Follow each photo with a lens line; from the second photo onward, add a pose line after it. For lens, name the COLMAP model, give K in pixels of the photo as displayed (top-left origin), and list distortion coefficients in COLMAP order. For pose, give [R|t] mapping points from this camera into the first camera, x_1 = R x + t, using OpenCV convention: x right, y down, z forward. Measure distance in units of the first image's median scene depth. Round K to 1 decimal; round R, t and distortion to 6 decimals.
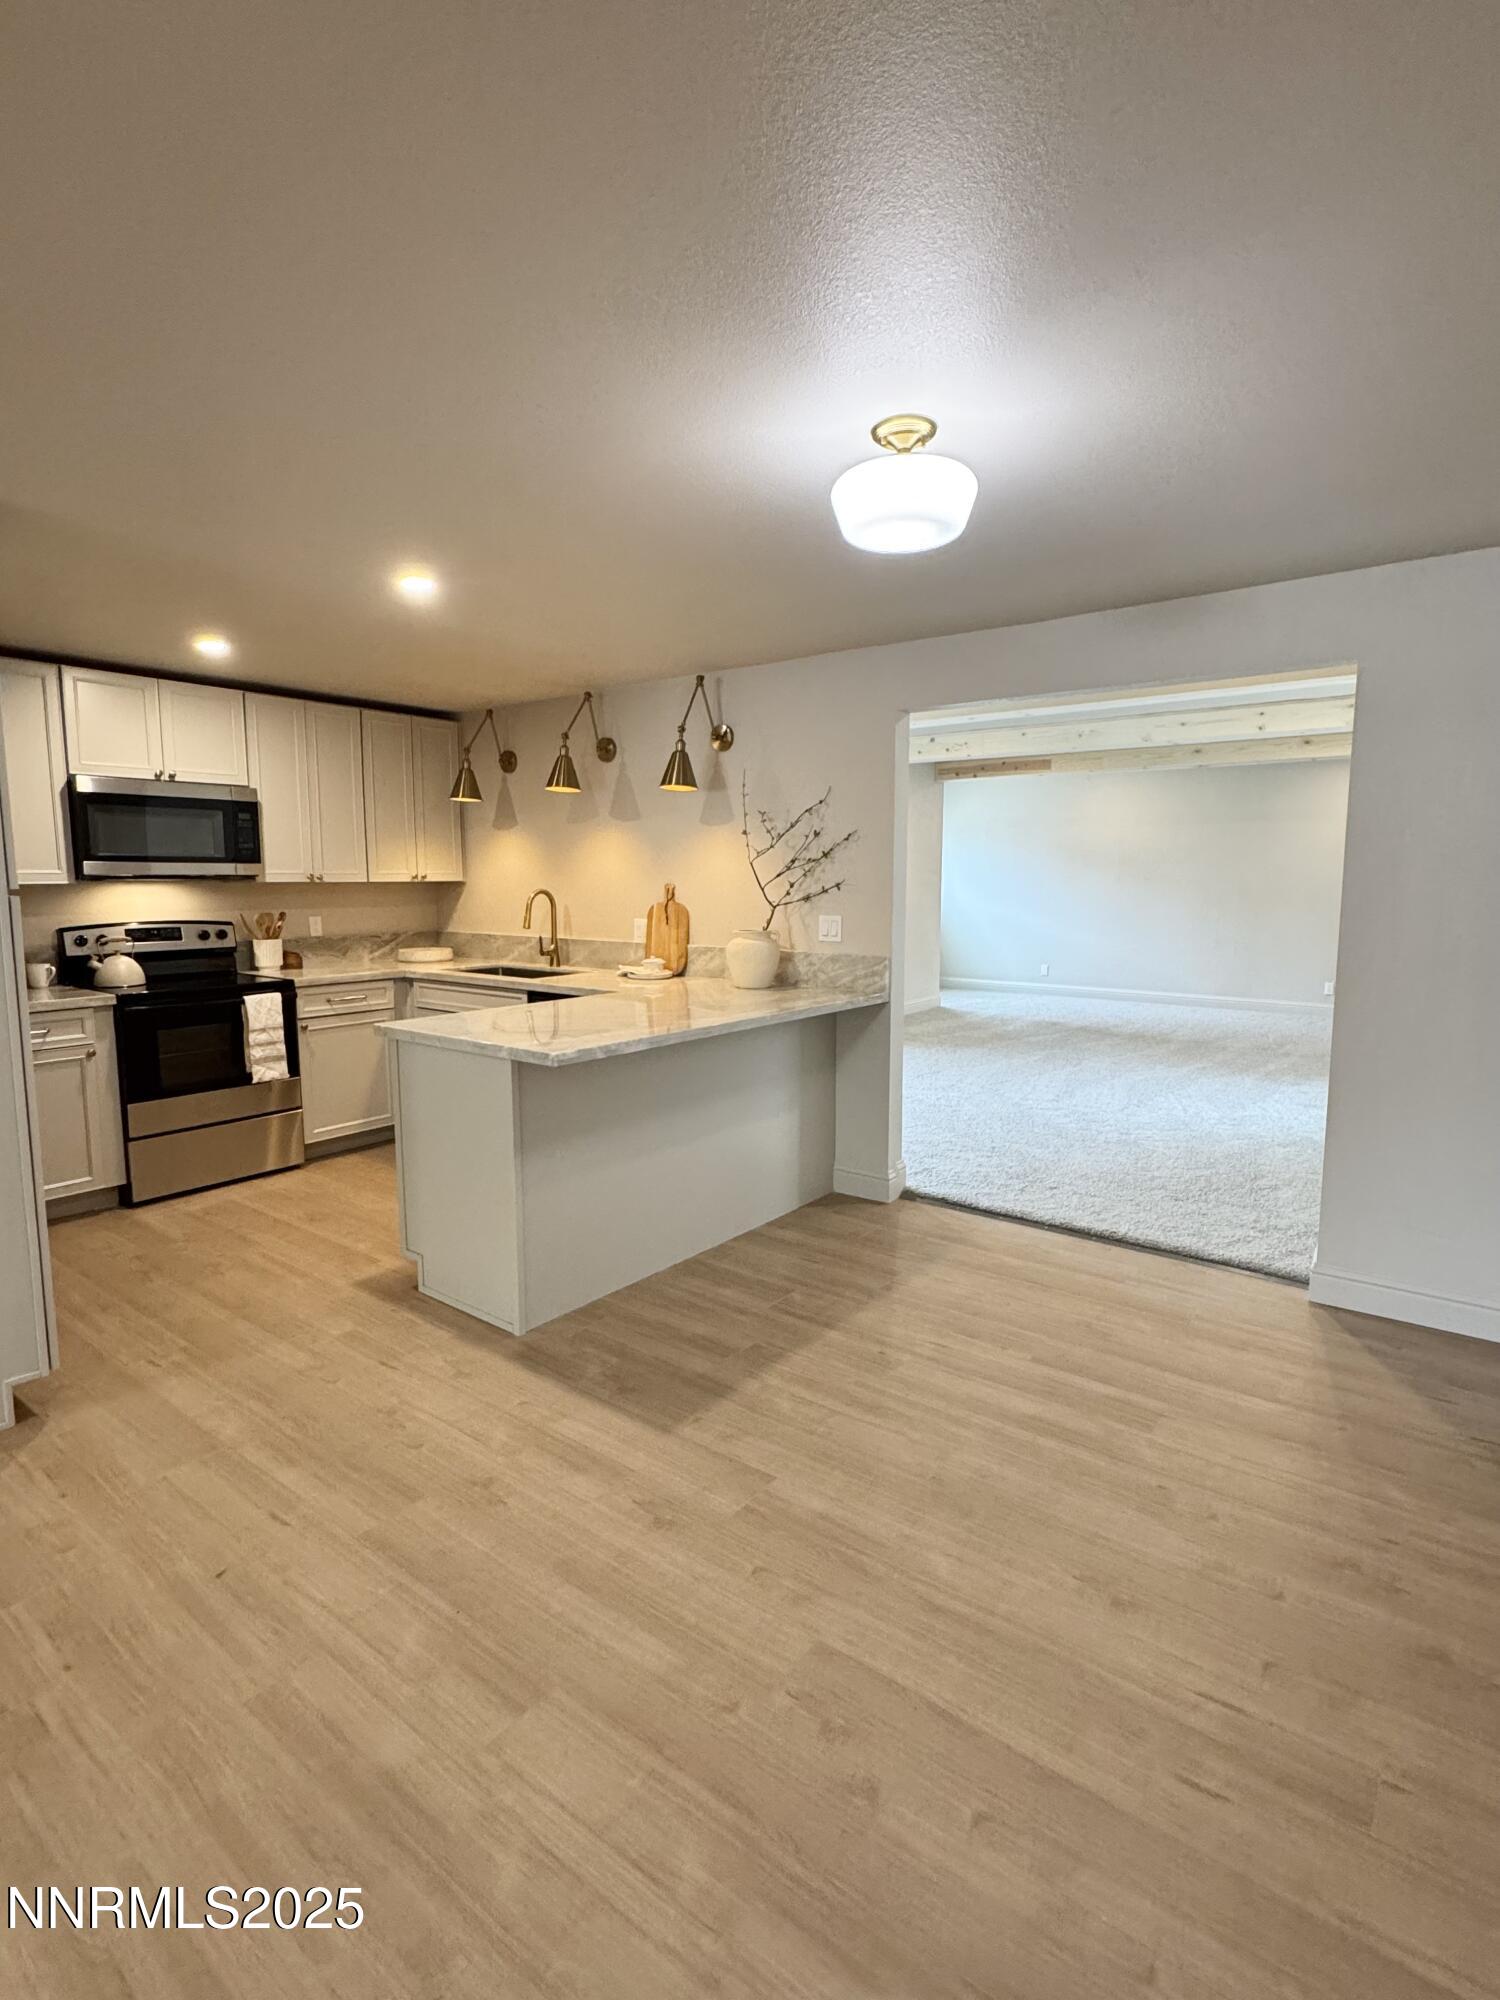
lens RADIAL K [[1000.1, 0, 754.0], [0, 1000.1, 995.2], [0, 0, 1]] dist [-0.000378, -0.000036]
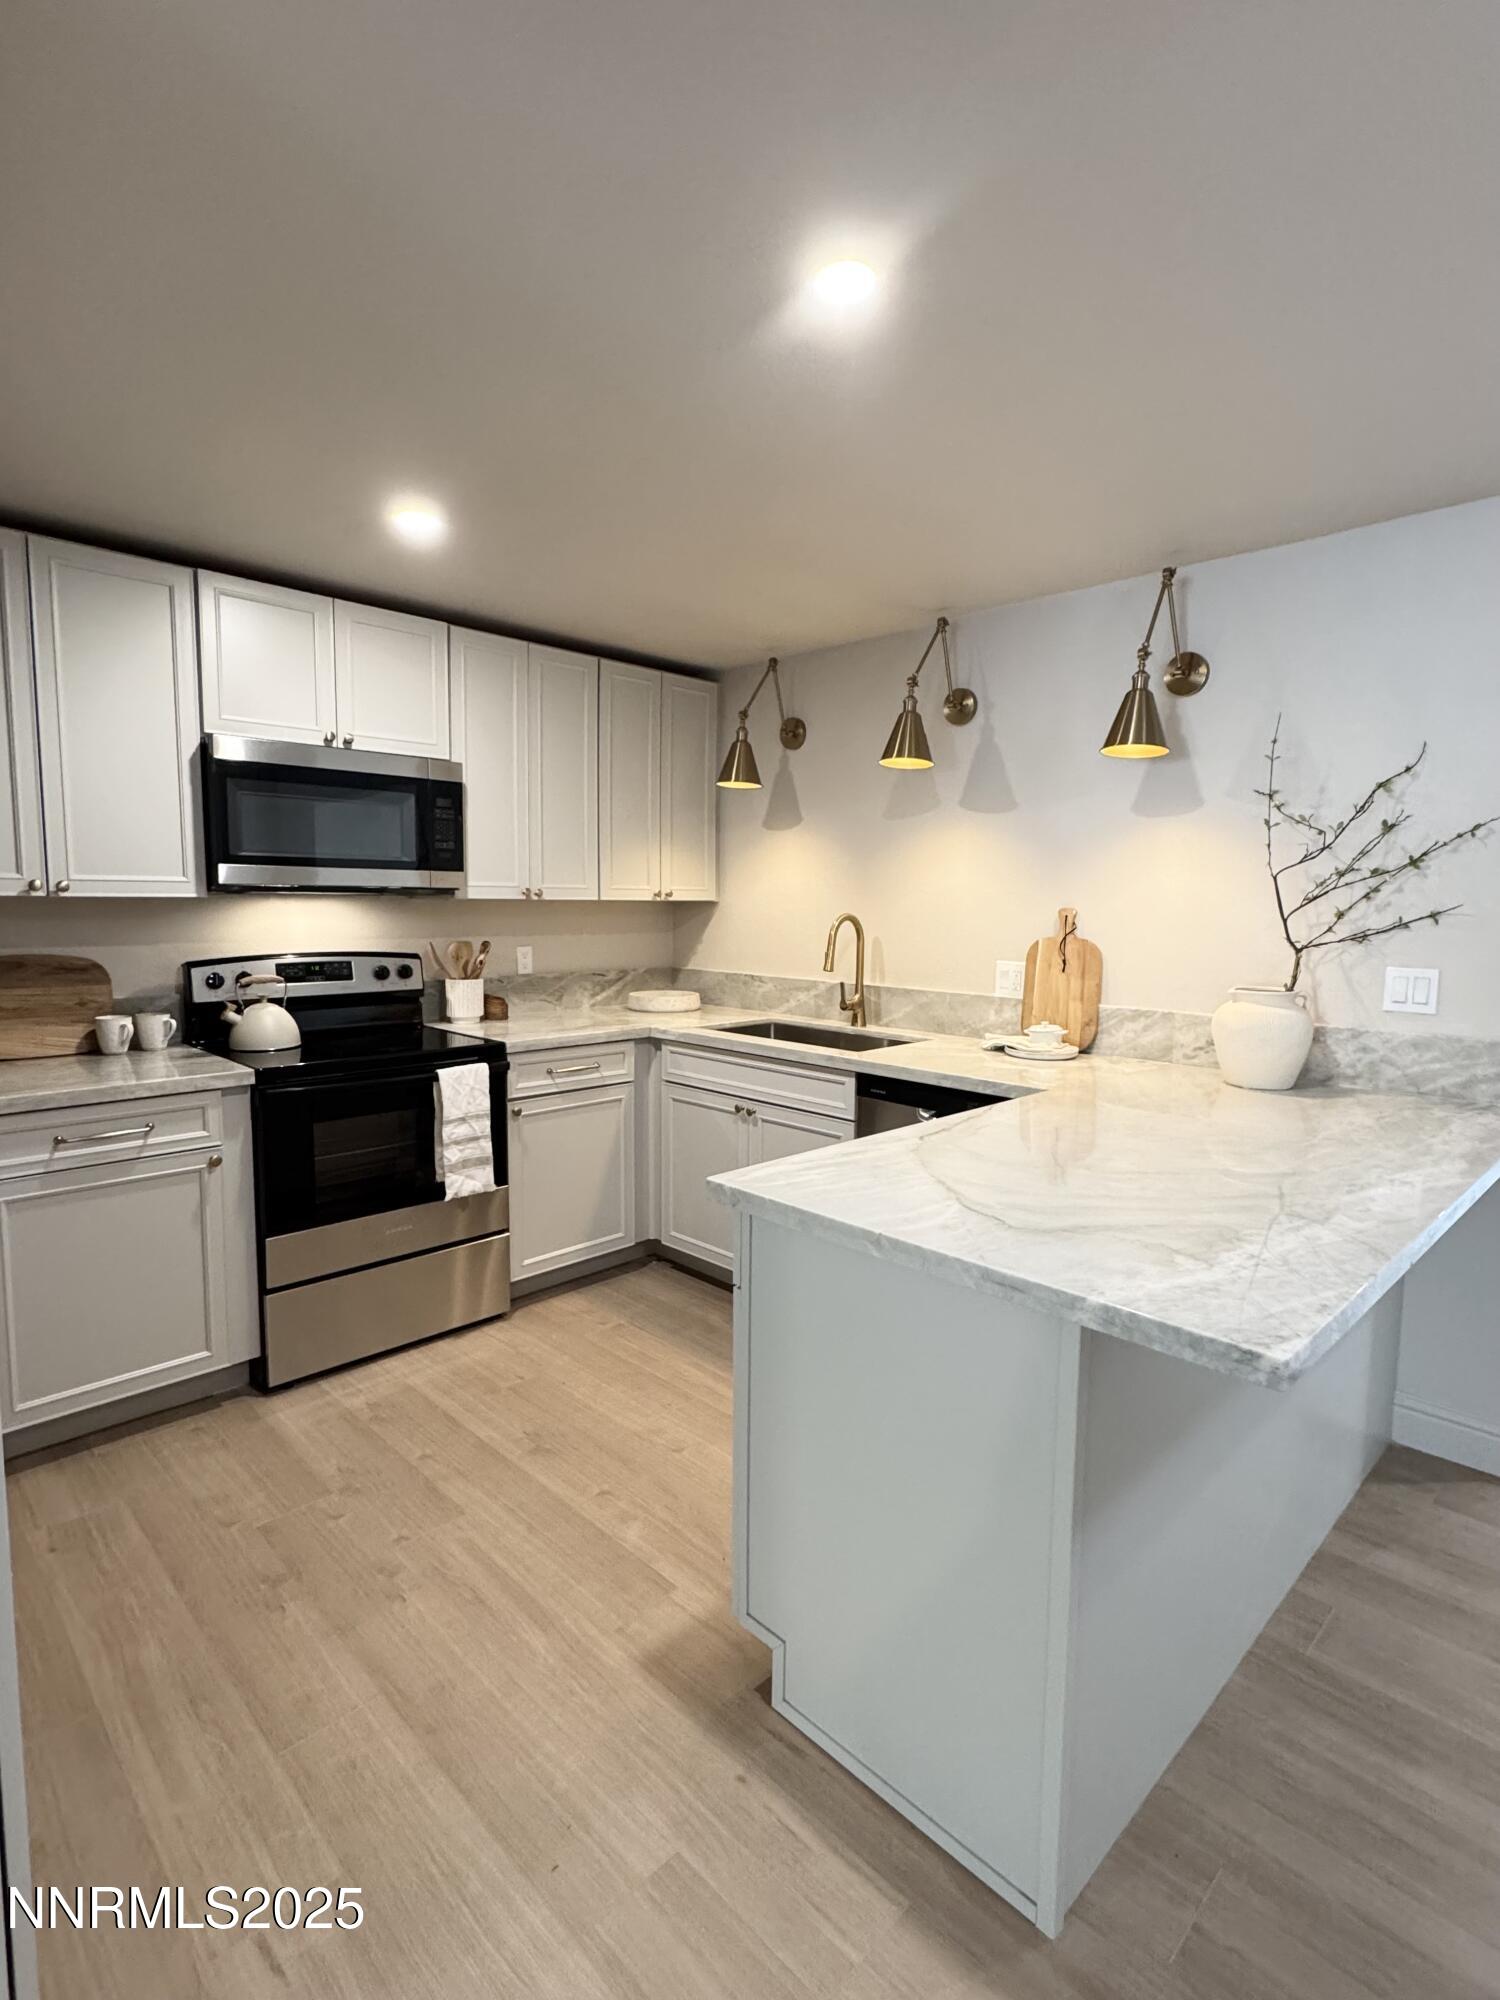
lens RADIAL K [[994.2, 0, 756.3], [0, 994.2, 993.2], [0, 0, 1]] dist [-0.001590, -0.001279]
pose [[0.991612, 0.023899, -0.127023, -0.209654], [-0.026966, 0.999384, -0.022473, -0.038945], [0.126408, 0.025710, 0.991645, 0.357384]]
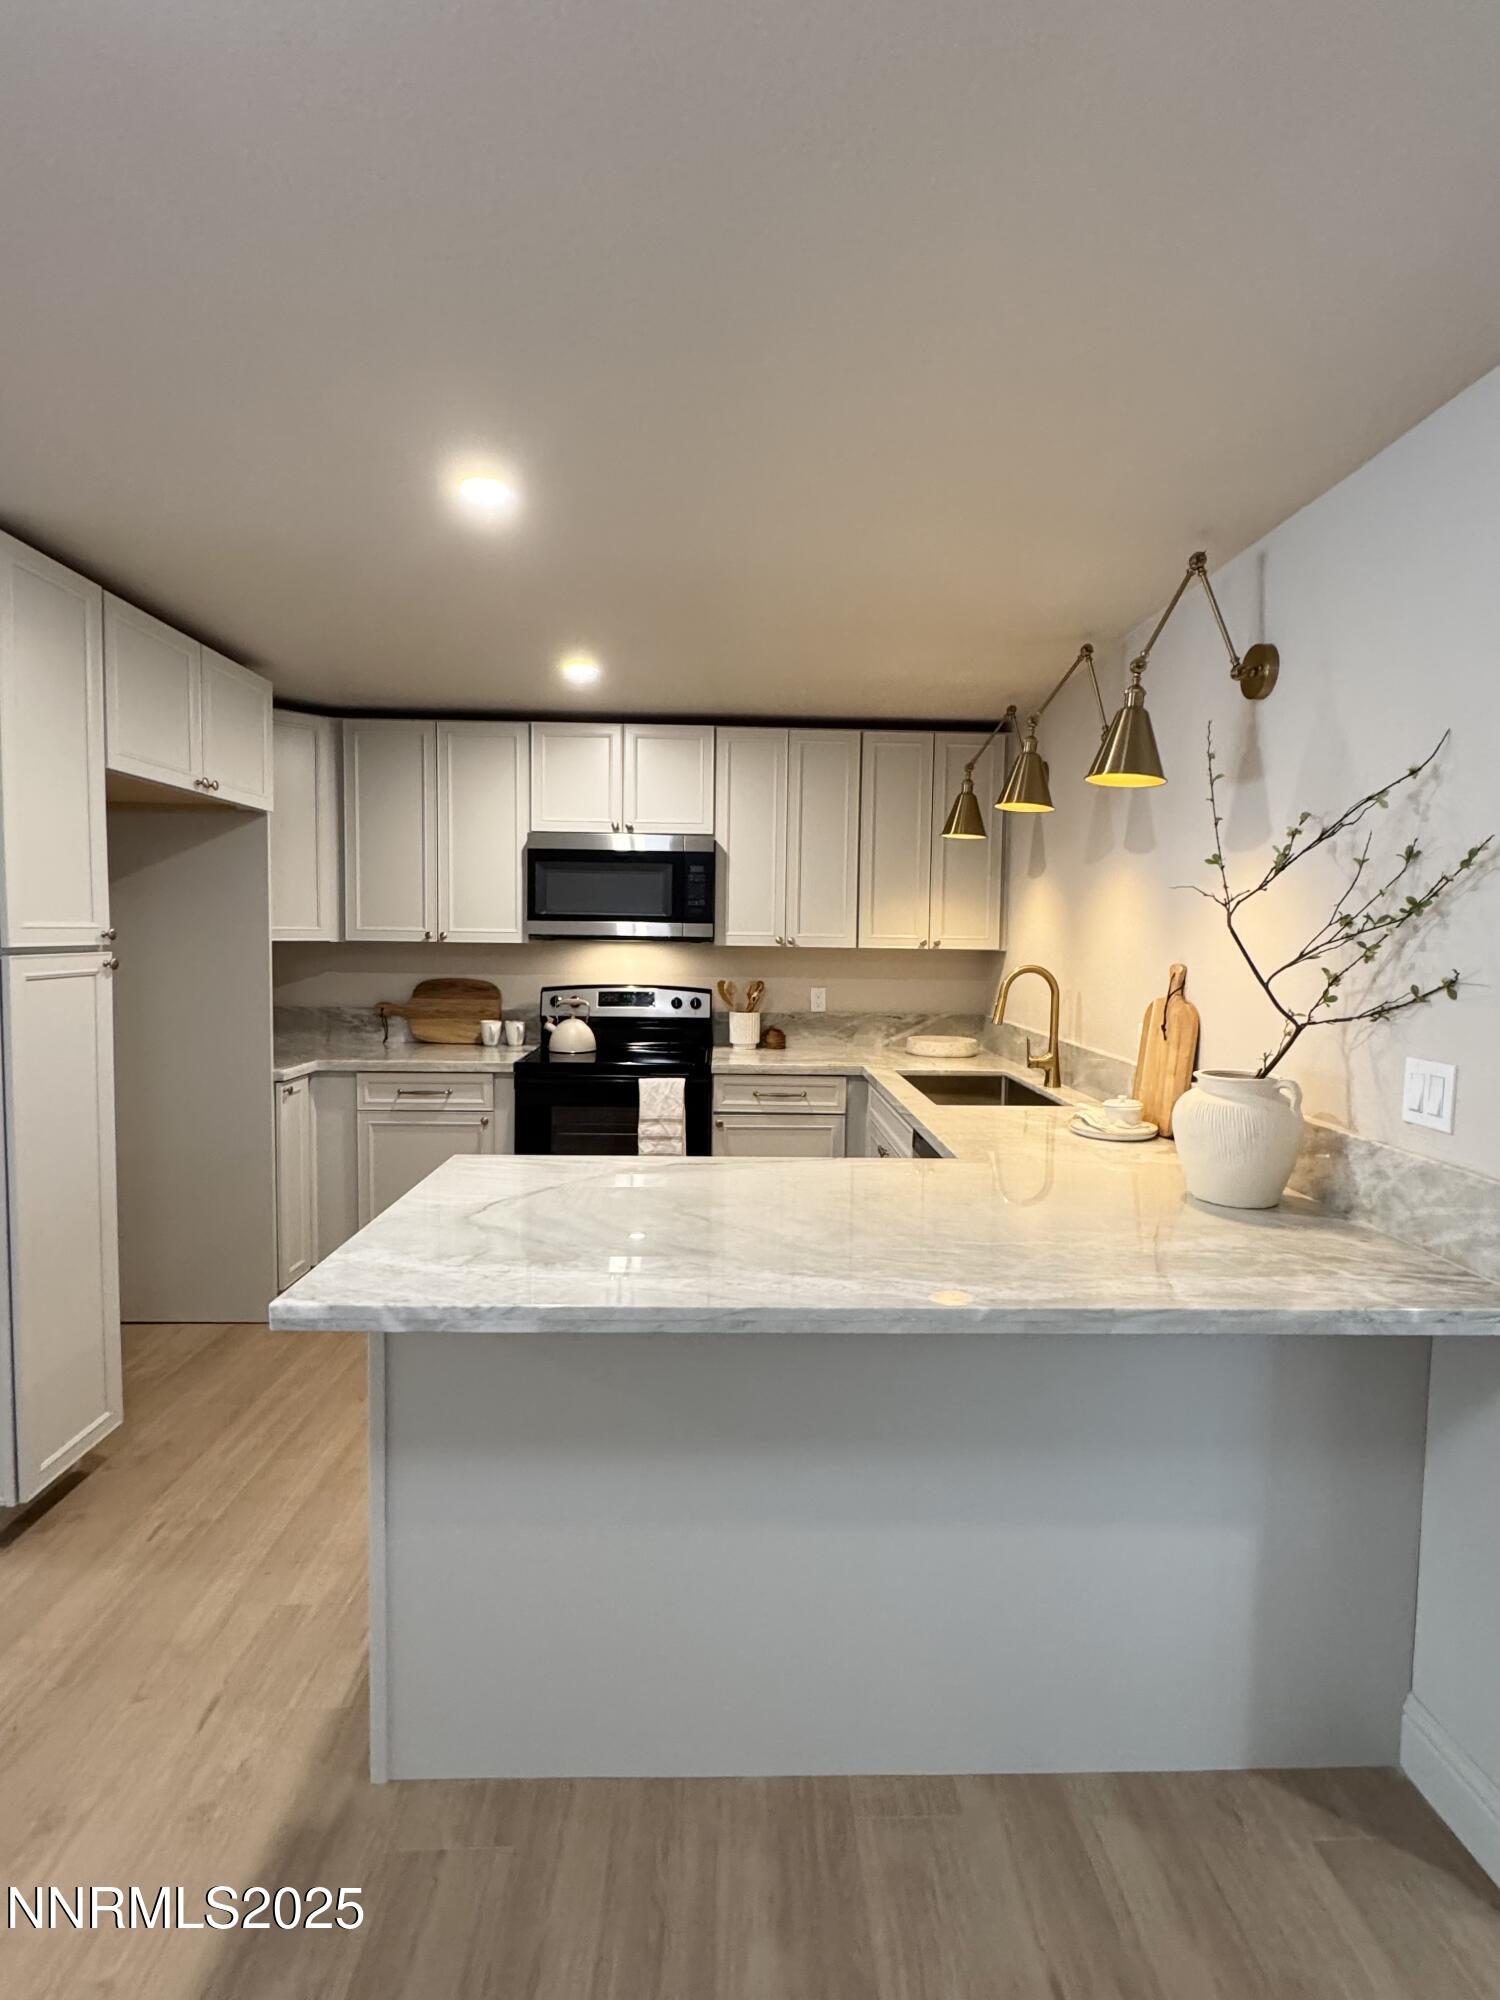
lens RADIAL K [[994.2, 0, 756.3], [0, 994.2, 993.2], [0, 0, 1]] dist [-0.001590, -0.001279]
pose [[0.636436, 0.058019, -0.769144, 0.190800], [-0.108024, 0.994044, -0.014401, -0.066895], [0.763727, 0.092252, 0.638913, 0.510269]]
